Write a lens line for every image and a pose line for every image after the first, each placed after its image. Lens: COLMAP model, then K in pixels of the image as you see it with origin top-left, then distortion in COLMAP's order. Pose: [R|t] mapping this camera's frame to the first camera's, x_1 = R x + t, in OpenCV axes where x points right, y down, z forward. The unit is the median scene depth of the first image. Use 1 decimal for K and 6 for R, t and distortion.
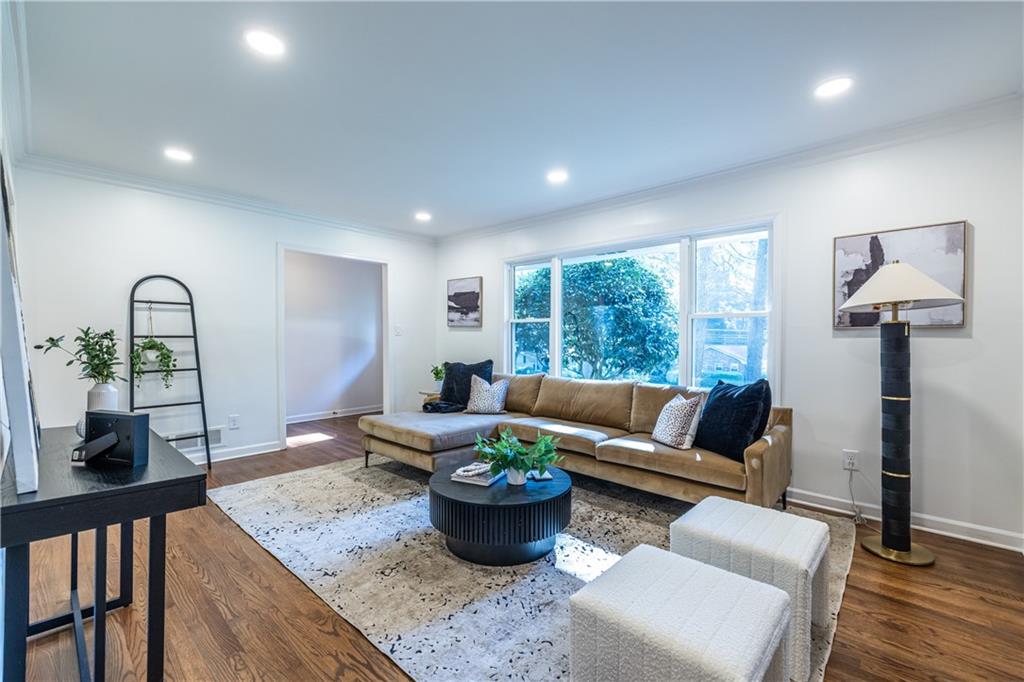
lens RADIAL K [[435.3, 0, 502.1], [0, 435.3, 340.3], [0, 0, 1]] dist [0.003668, 0.000237]
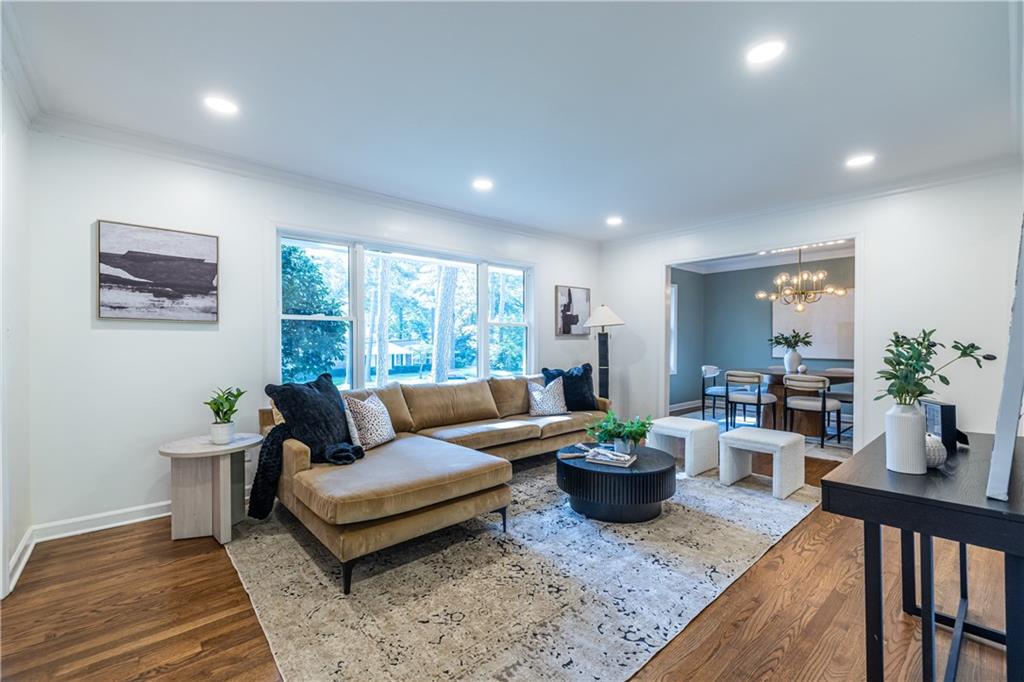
lens RADIAL K [[435.3, 0, 518.0], [0, 435.3, 338.2], [0, 0, 1]] dist [0.003668, 0.000237]
pose [[0.094391, -0.000433, 0.995535, -0.817512], [0.007566, 0.999971, -0.000282, -0.010401], [-0.995506, 0.007558, 0.094392, 0.754292]]
